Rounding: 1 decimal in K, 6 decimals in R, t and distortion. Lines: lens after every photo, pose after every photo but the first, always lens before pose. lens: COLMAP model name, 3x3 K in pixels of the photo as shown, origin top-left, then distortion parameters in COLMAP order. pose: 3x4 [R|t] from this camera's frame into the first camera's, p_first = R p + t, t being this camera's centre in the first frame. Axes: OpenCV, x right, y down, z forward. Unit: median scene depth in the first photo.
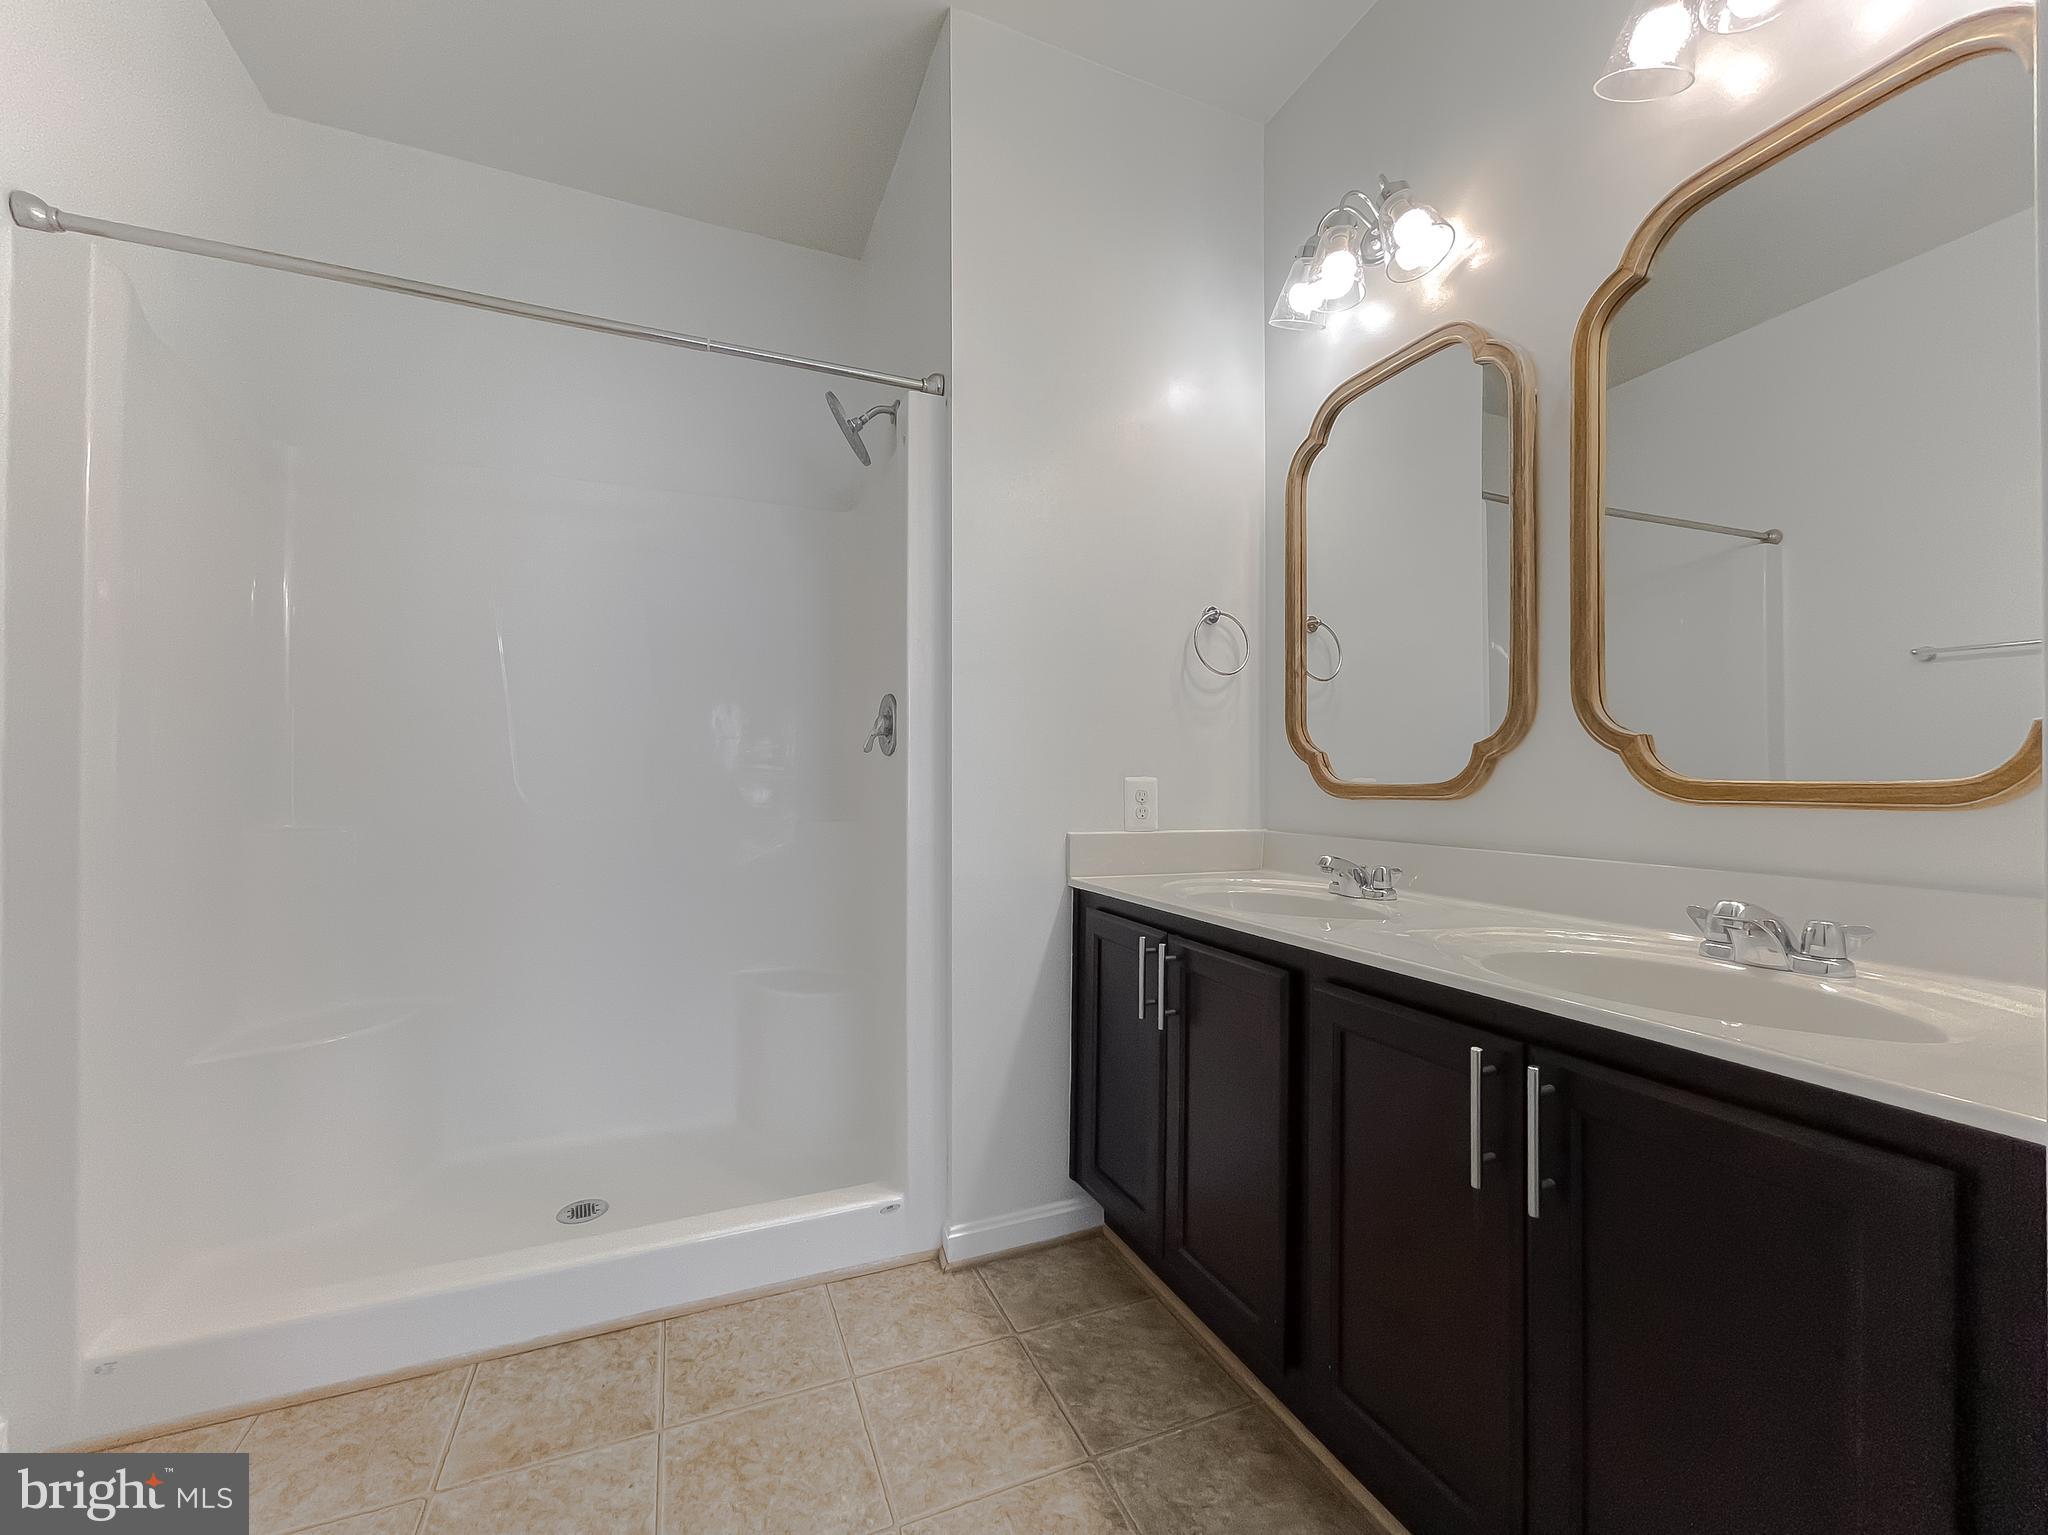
lens RADIAL K [[949.7, 0, 1032.5], [0, 949.7, 782.6], [0, 0, 1]] dist [0.051601, 0.000258]
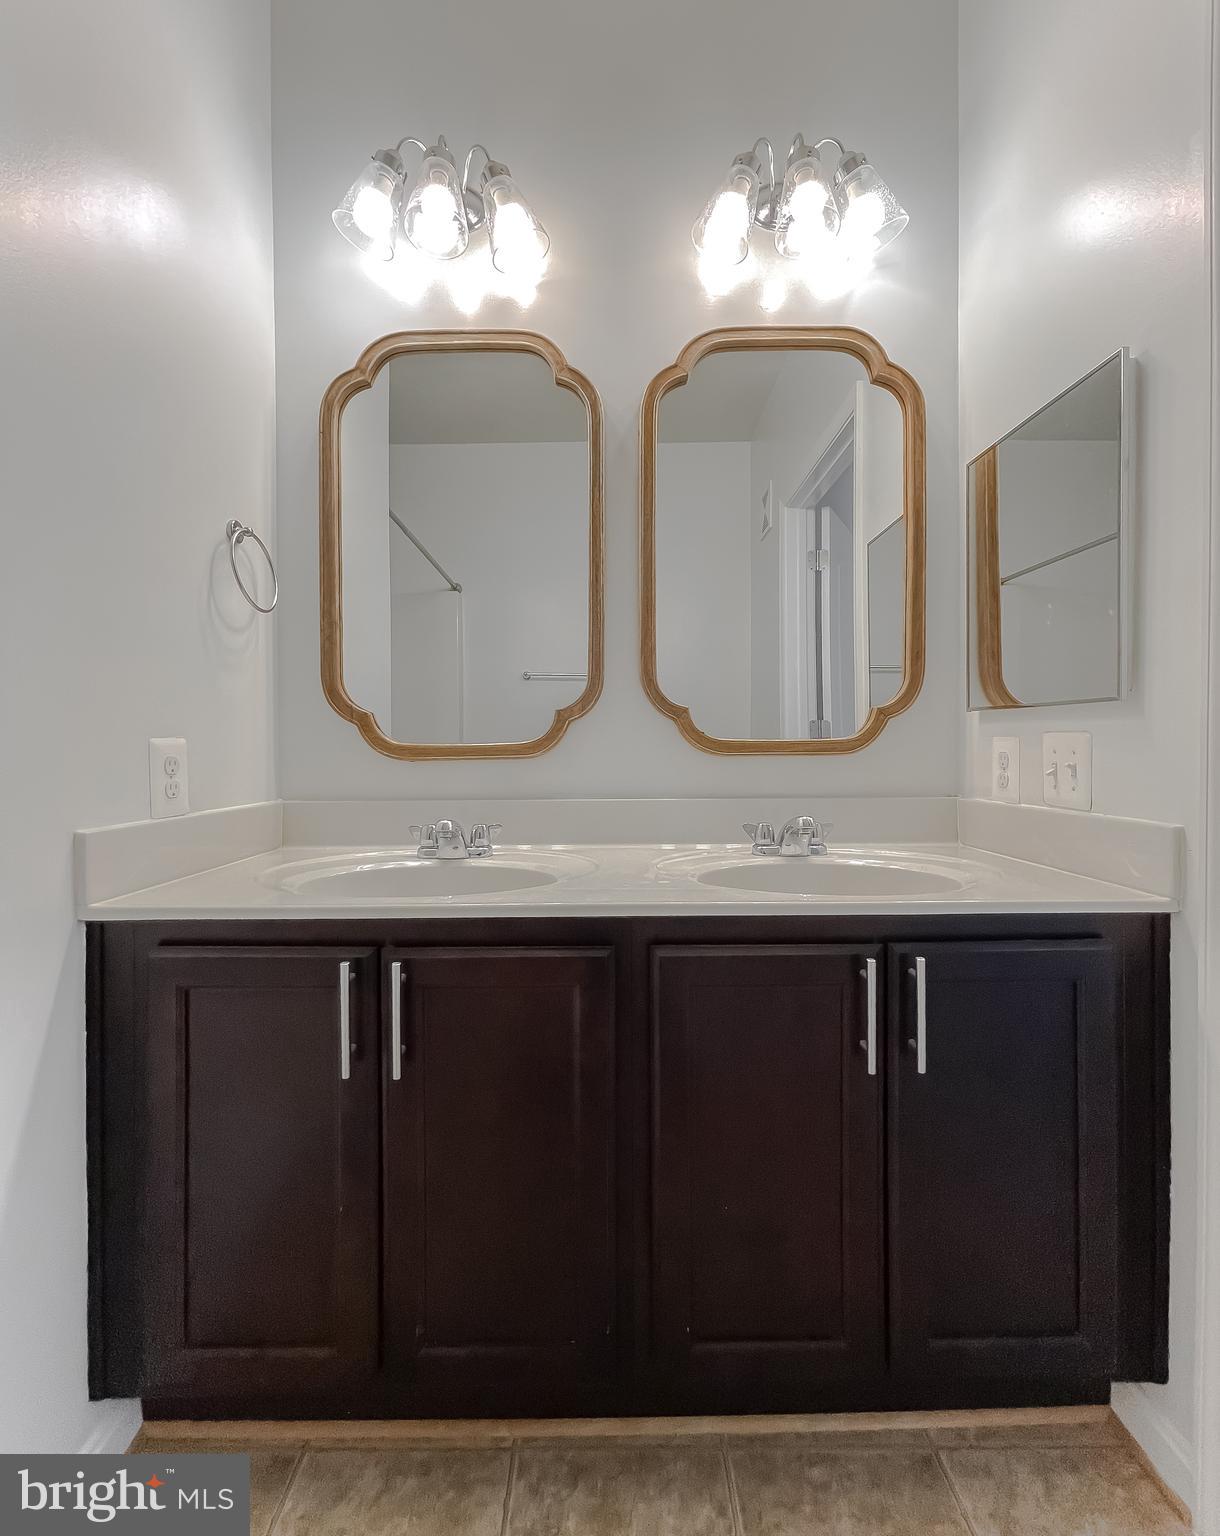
lens RADIAL K [[623.0, 0, 610.0], [0, 623.0, 768.0], [0, 0, 1]] dist [0.002759, 0.000773]
pose [[0.382637, -0.036937, 0.923160, -0.195718], [0.010107, 0.999308, 0.035795, 0.003371], [-0.923844, -0.004366, 0.382745, 0.578921]]
